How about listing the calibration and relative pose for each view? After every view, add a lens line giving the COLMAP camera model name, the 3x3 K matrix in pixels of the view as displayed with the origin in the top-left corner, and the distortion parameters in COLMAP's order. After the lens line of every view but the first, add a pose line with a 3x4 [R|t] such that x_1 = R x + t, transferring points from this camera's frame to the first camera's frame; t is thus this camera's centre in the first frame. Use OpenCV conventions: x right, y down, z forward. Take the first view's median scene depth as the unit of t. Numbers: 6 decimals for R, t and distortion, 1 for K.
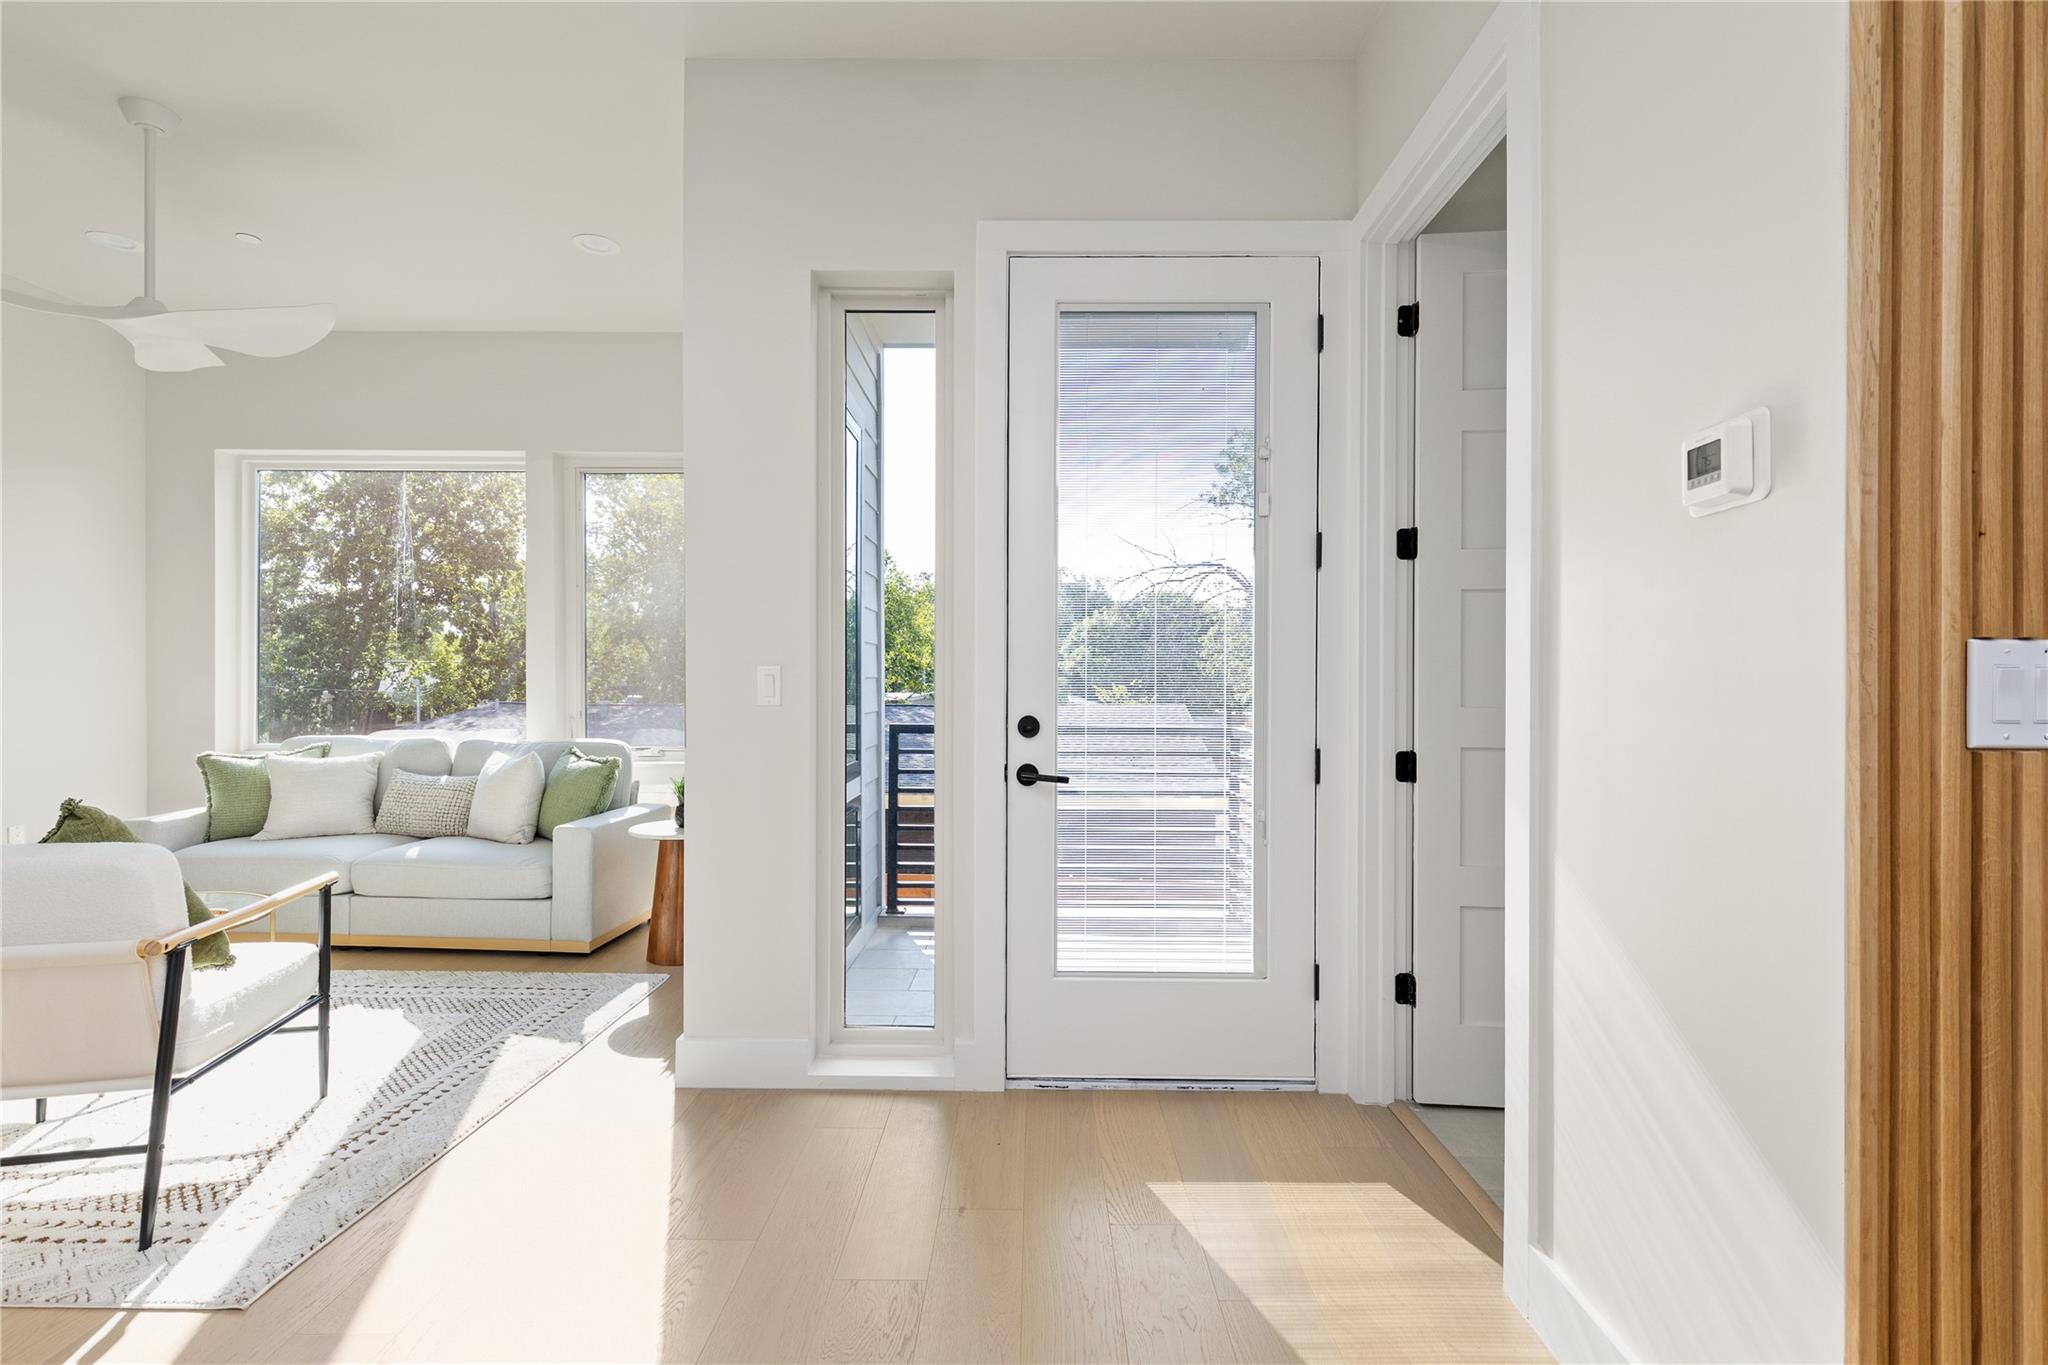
lens RADIAL K [[924.2, 0, 1031.8], [0, 924.2, 679.9], [0, 0, 1]] dist [0.002092, 0.000933]
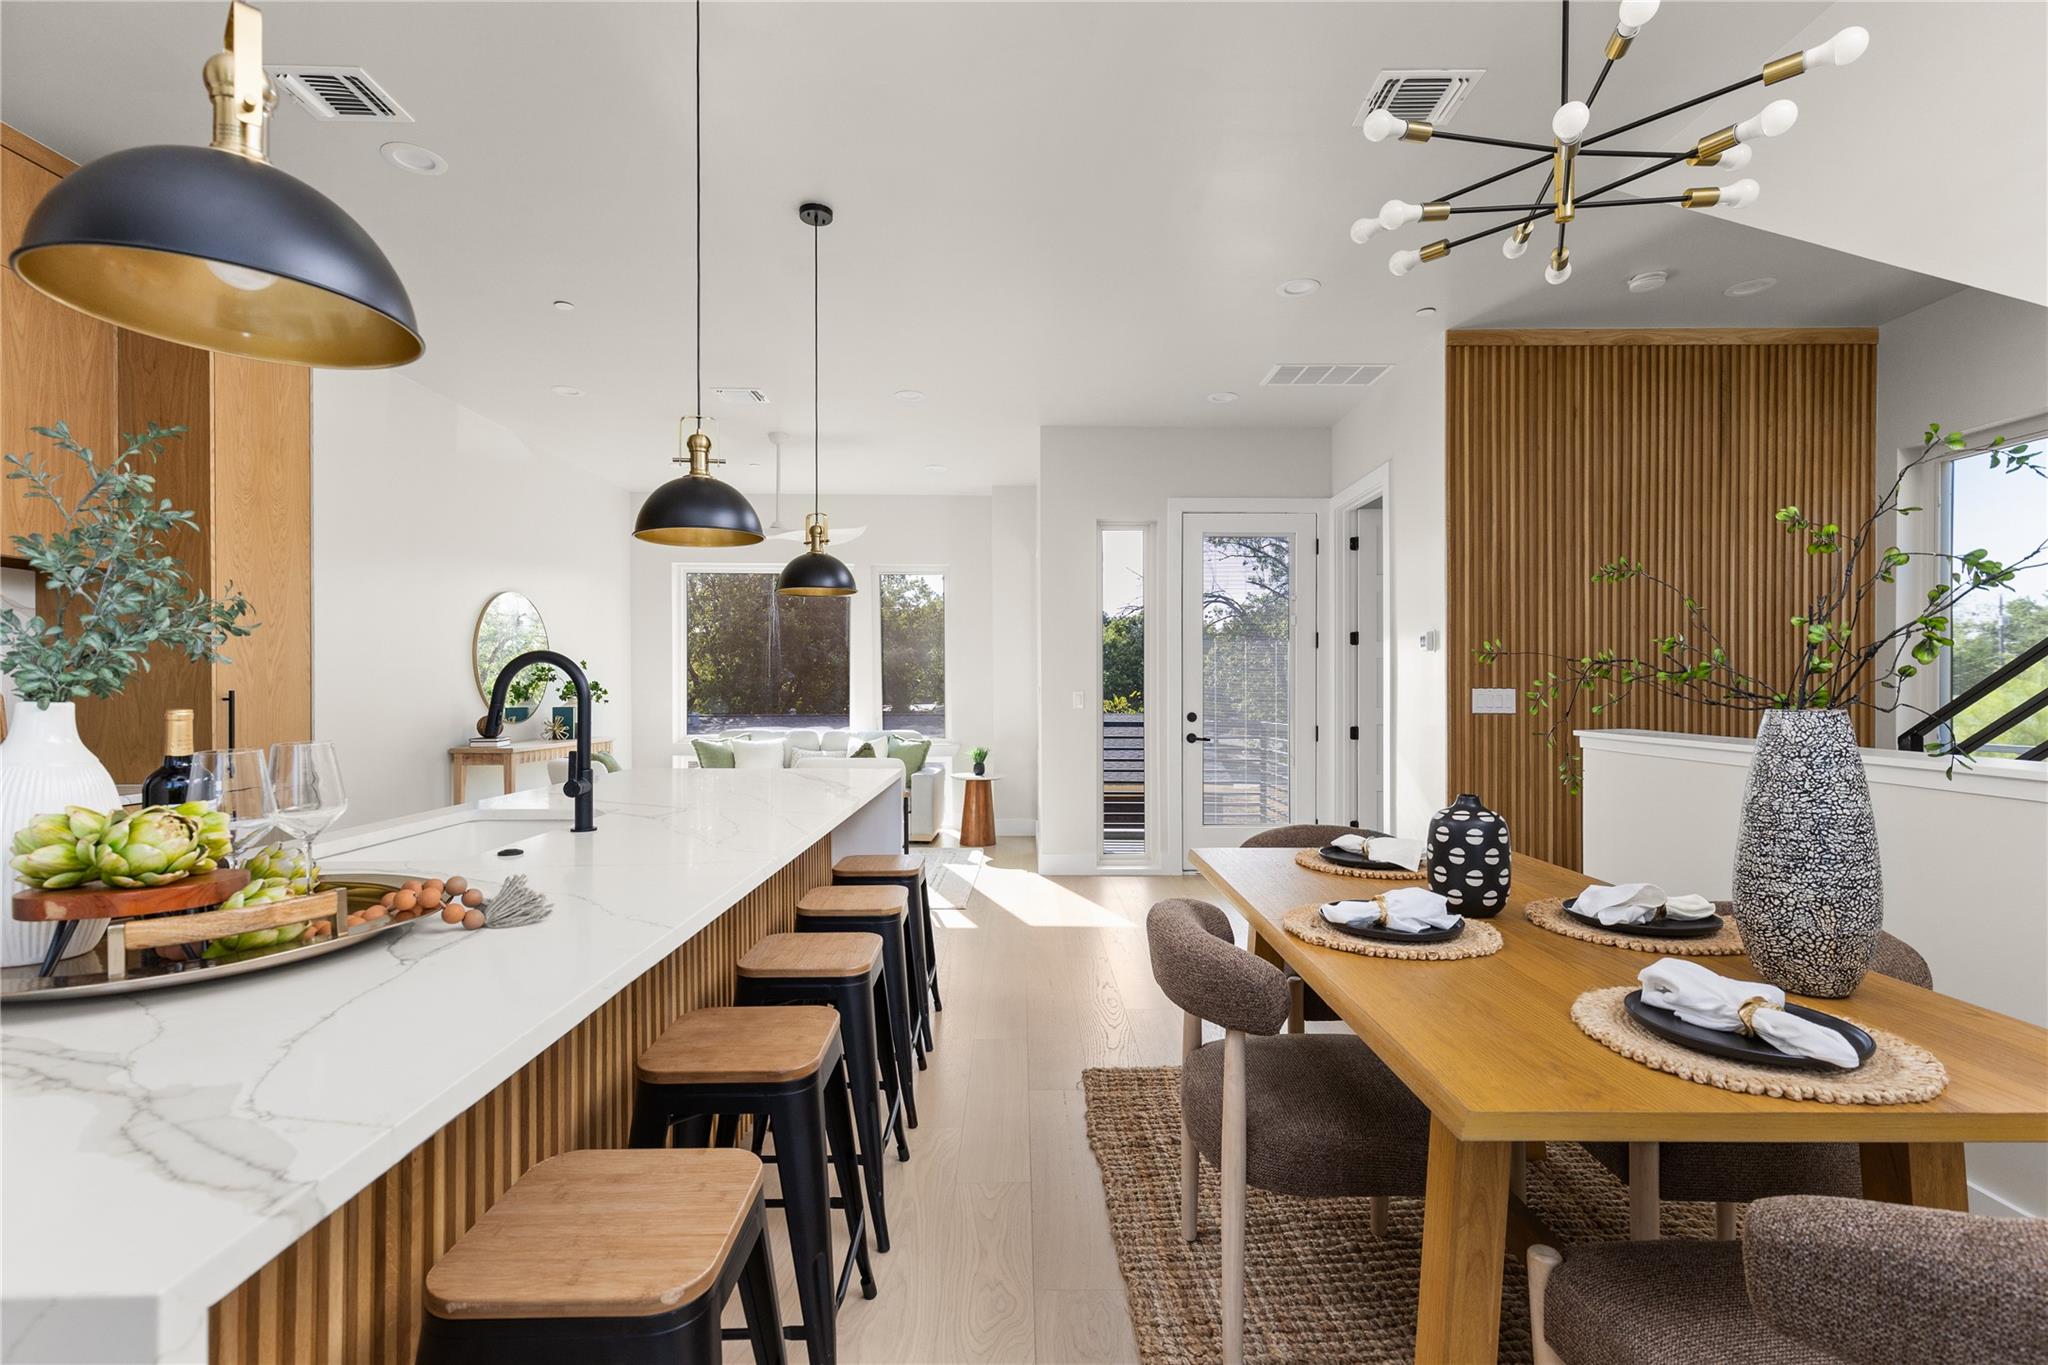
lens RADIAL K [[924.2, 0, 1025.9], [0, 924.2, 685.4], [0, 0, 1]] dist [0.002092, 0.000933]
pose [[0.999866, -0.004778, 0.015639, -1.210101], [0.004884, 0.999966, -0.006713, -0.038655], [-0.015606, 0.006788, 0.999855, -3.463672]]
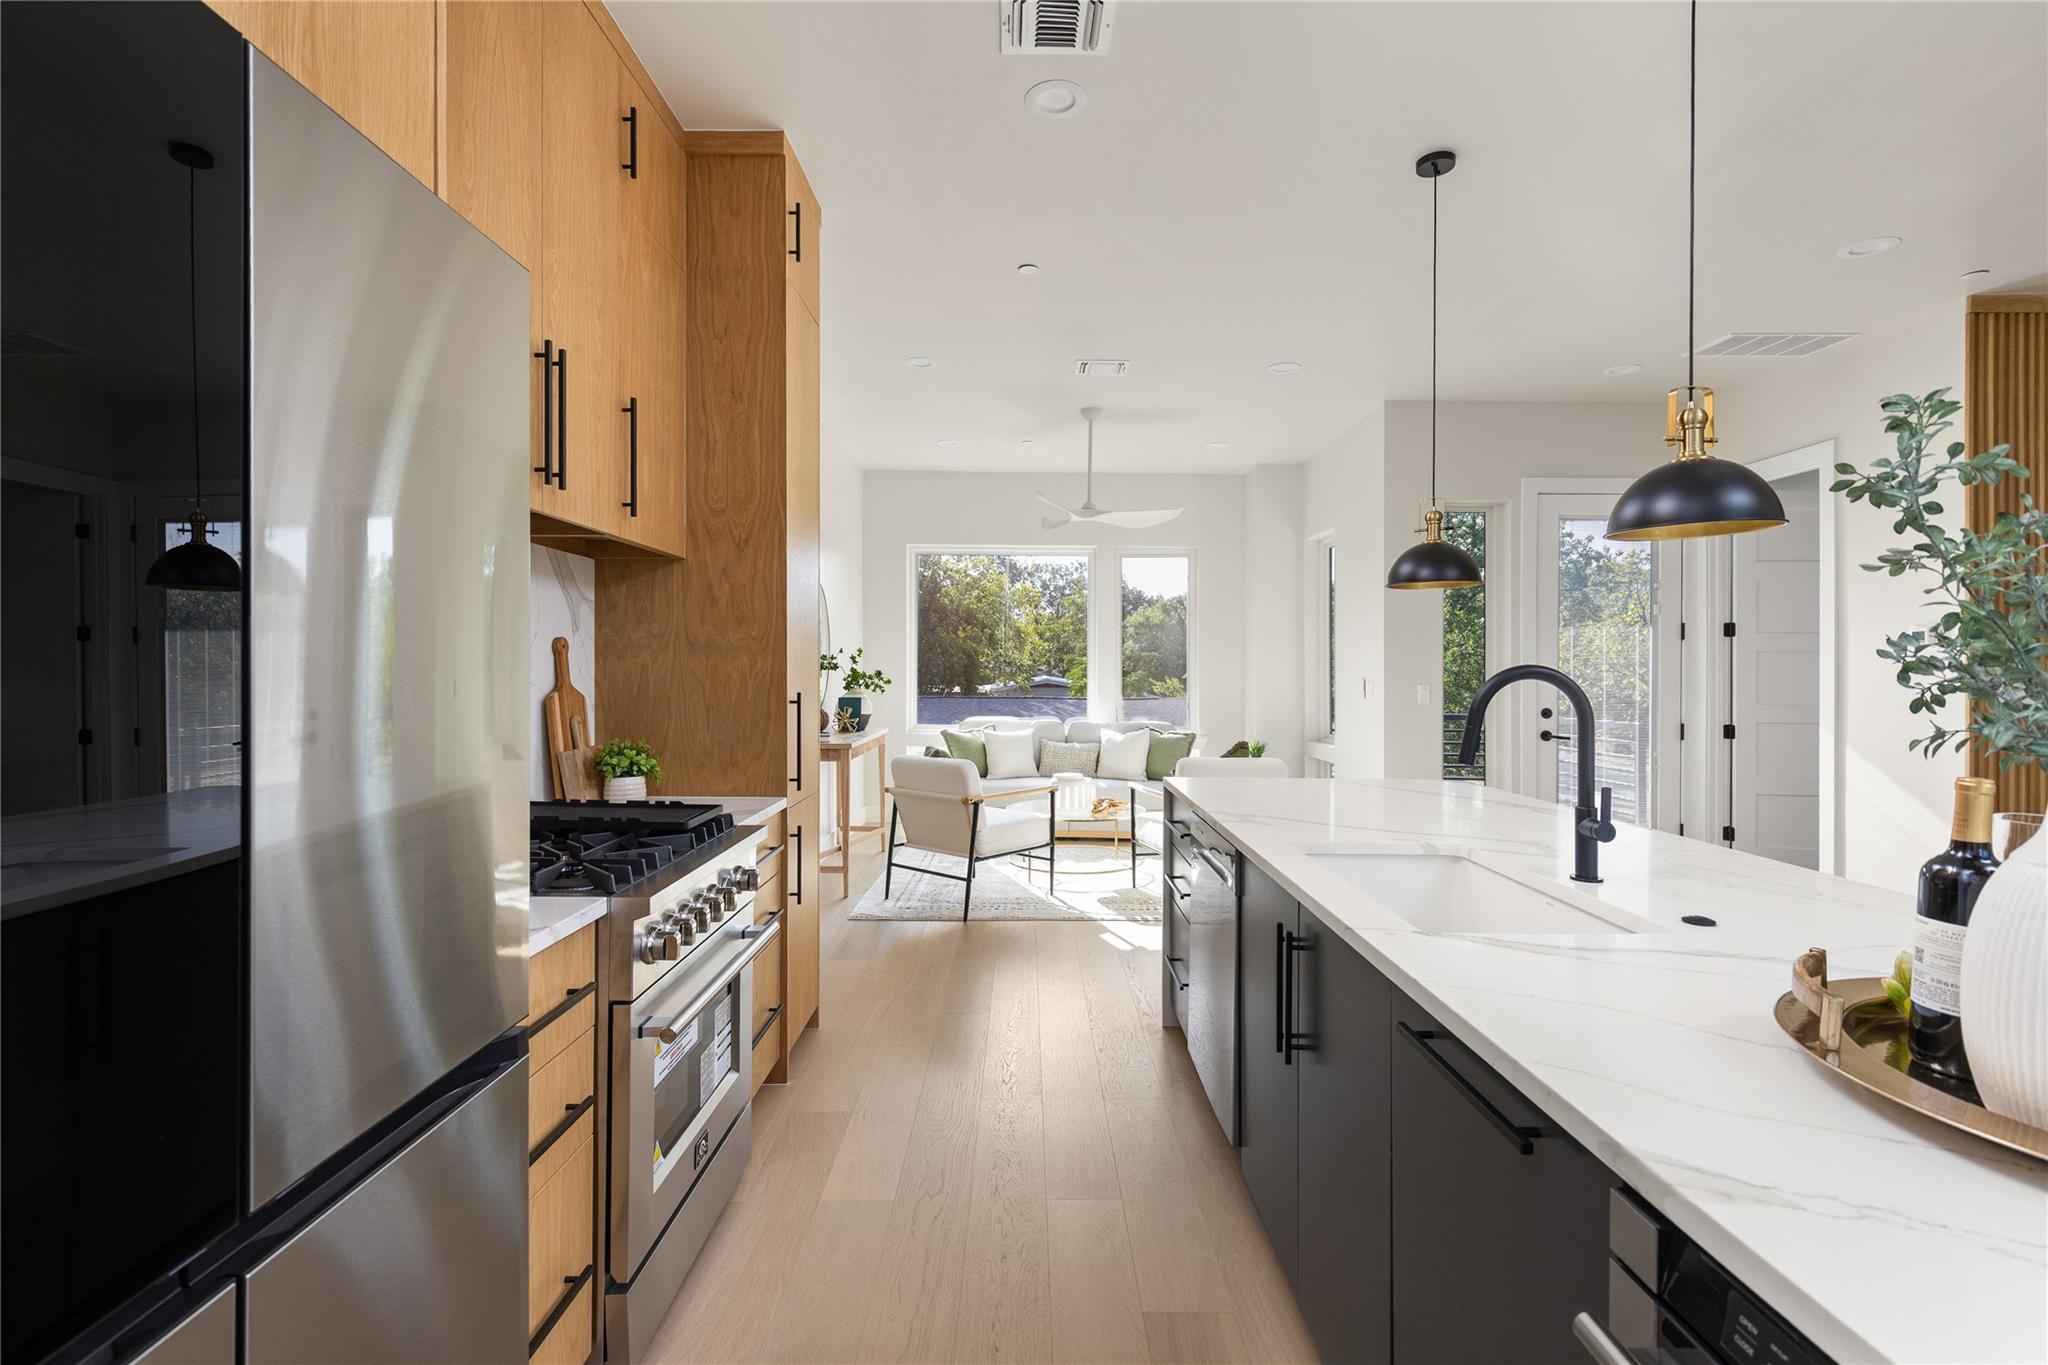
lens RADIAL K [[924.2, 0, 1013.5], [0, 924.2, 673.1], [0, 0, 1]] dist [0.002092, 0.000933]
pose [[0.999996, 0.000279, 0.002927, -3.357743], [-0.000289, 0.999993, 0.003703, -0.134496], [-0.002926, -0.003704, 0.999989, -3.086278]]
